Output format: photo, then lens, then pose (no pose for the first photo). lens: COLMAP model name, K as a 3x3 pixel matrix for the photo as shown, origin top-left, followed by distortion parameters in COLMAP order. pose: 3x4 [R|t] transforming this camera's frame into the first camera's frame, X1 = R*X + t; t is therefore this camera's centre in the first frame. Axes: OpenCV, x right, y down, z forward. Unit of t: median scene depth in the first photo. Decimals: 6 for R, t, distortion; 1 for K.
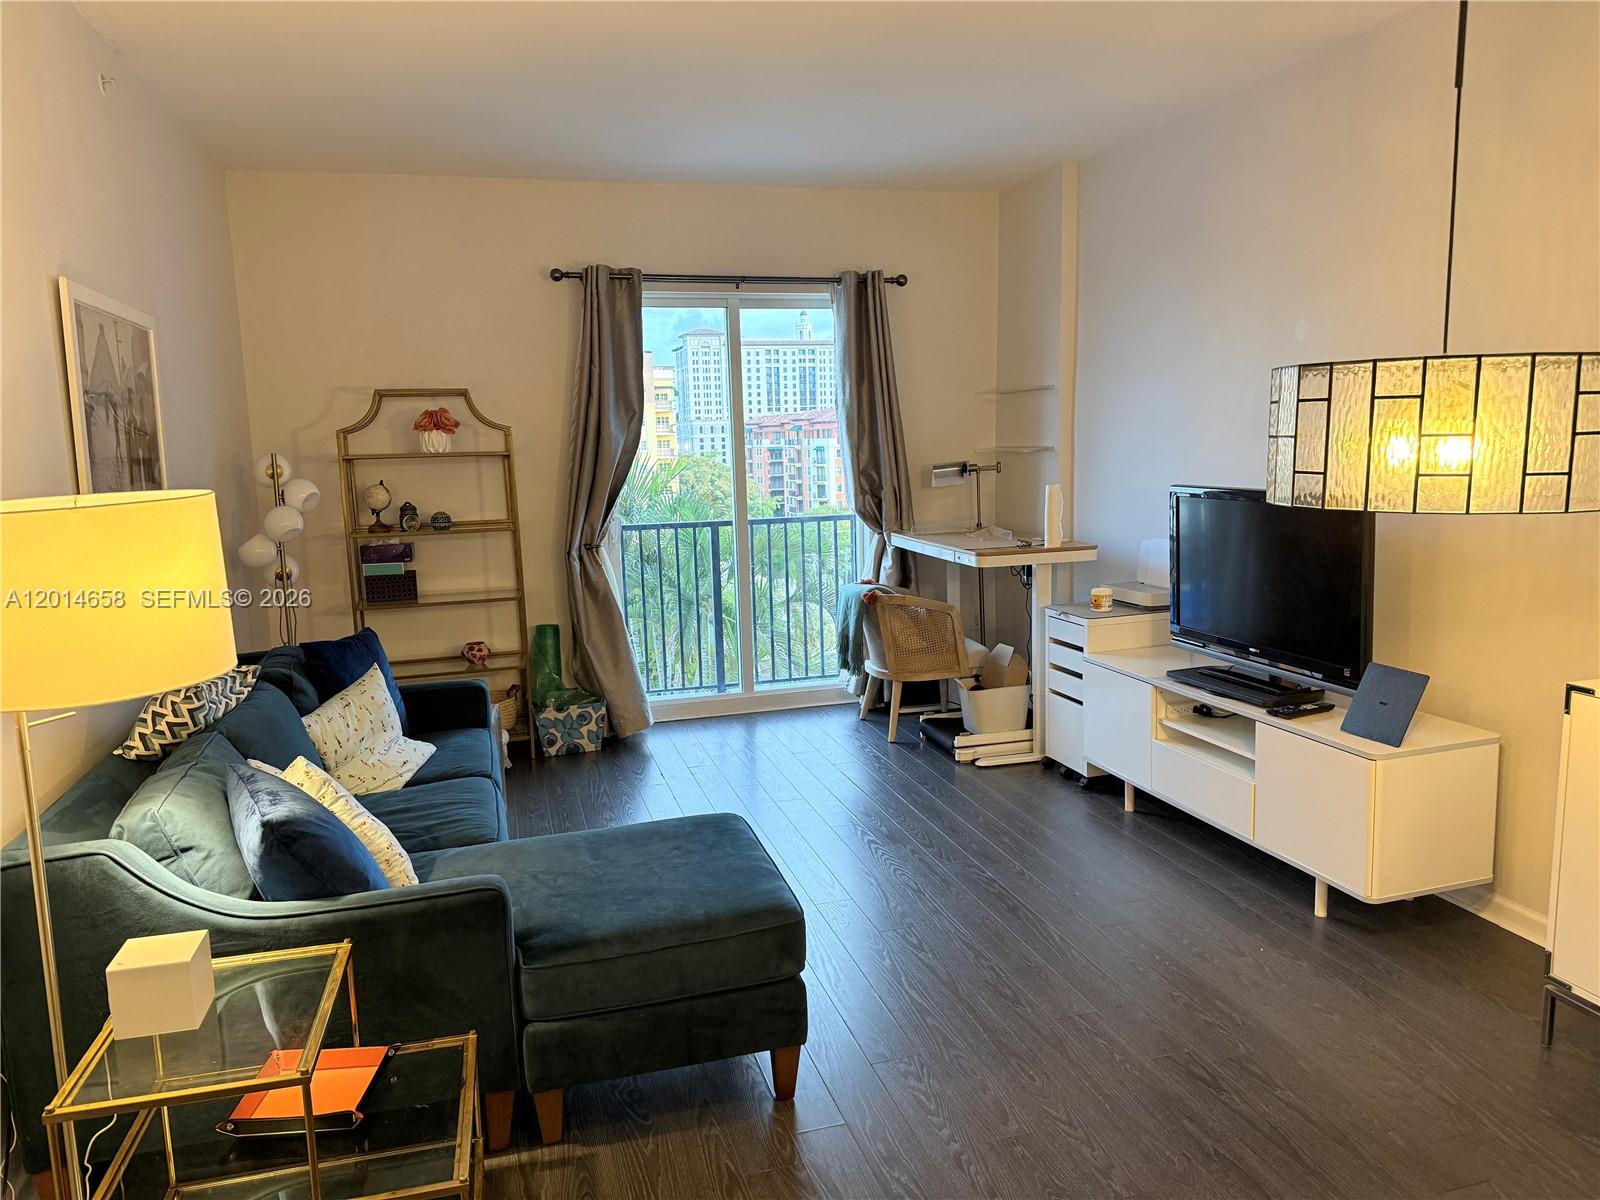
lens RADIAL K [[1094.0, 0, 801.5], [0, 1094.0, 624.6], [0, 0, 1]] dist [0.074156, -0.088619]
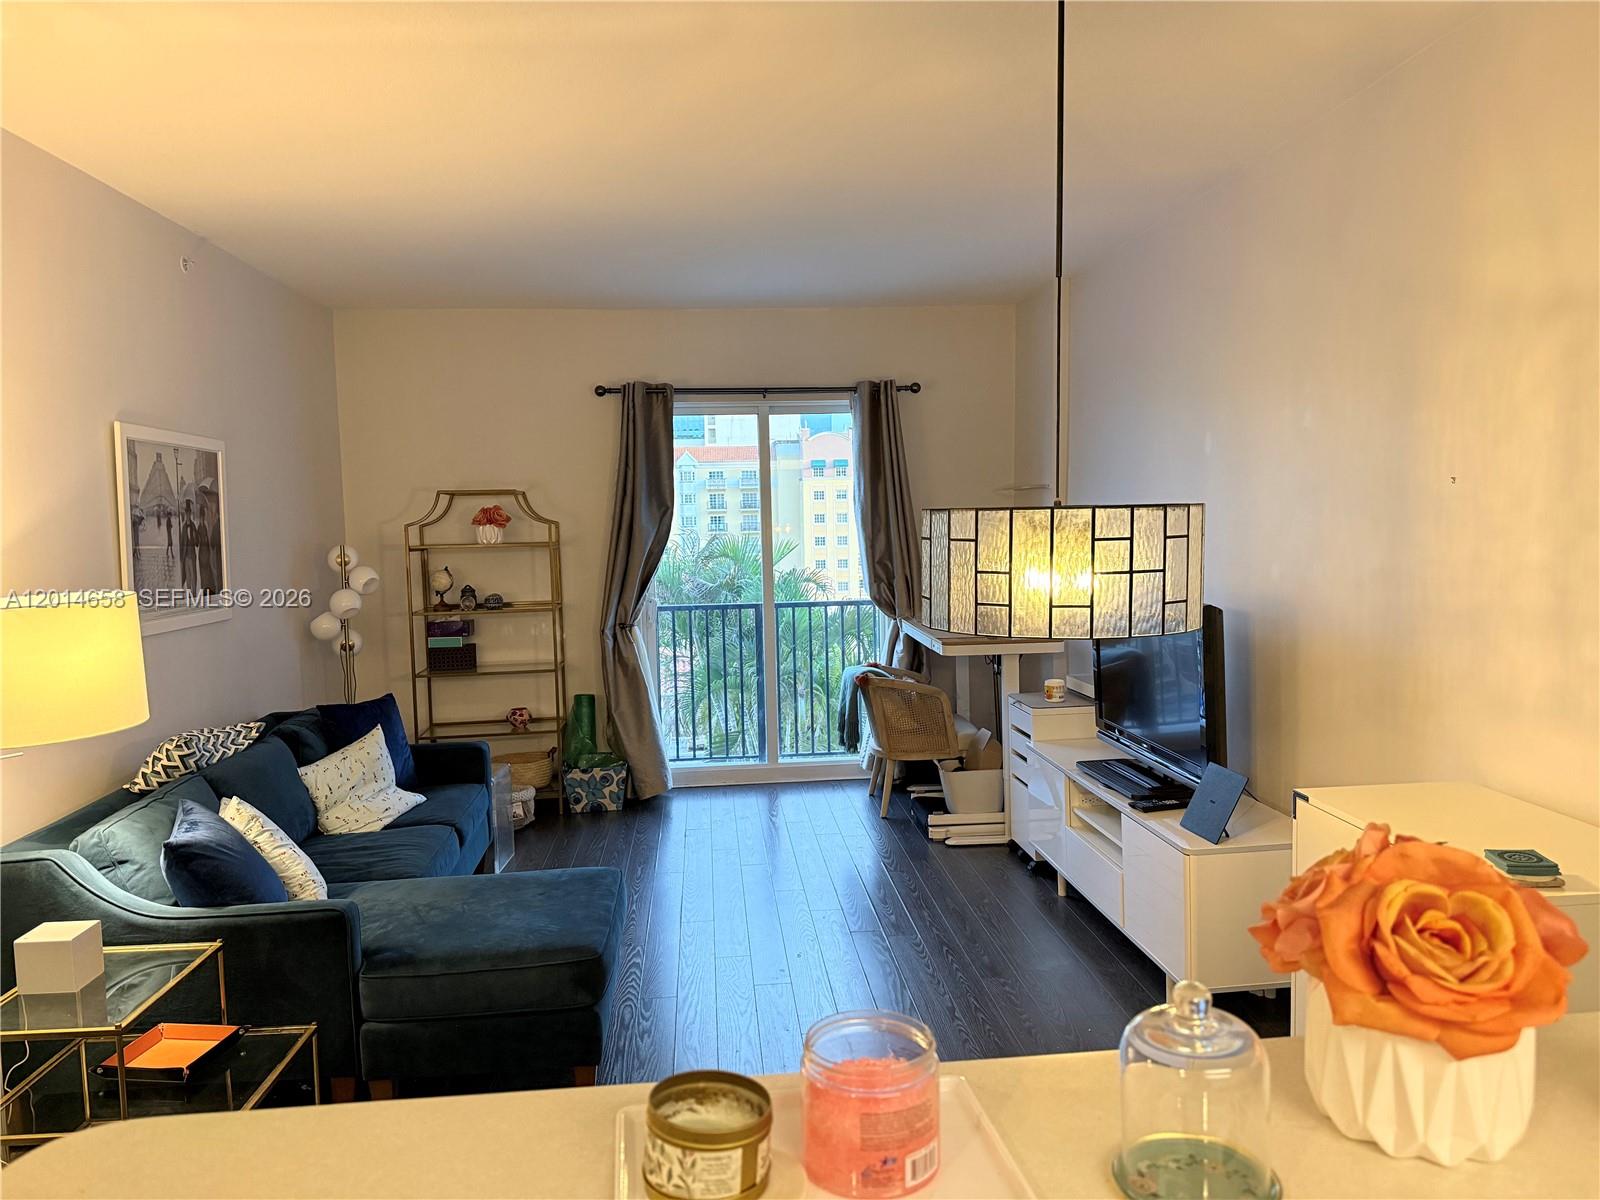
lens RADIAL K [[1094.0, 0, 801.5], [0, 1094.0, 624.6], [0, 0, 1]] dist [0.074156, -0.088619]
pose [[0.982892, 0.024258, -0.182577, 0.207397], [-0.036002, 0.997471, -0.061287, -0.011594], [0.180628, 0.066812, 0.981280, -0.072464]]
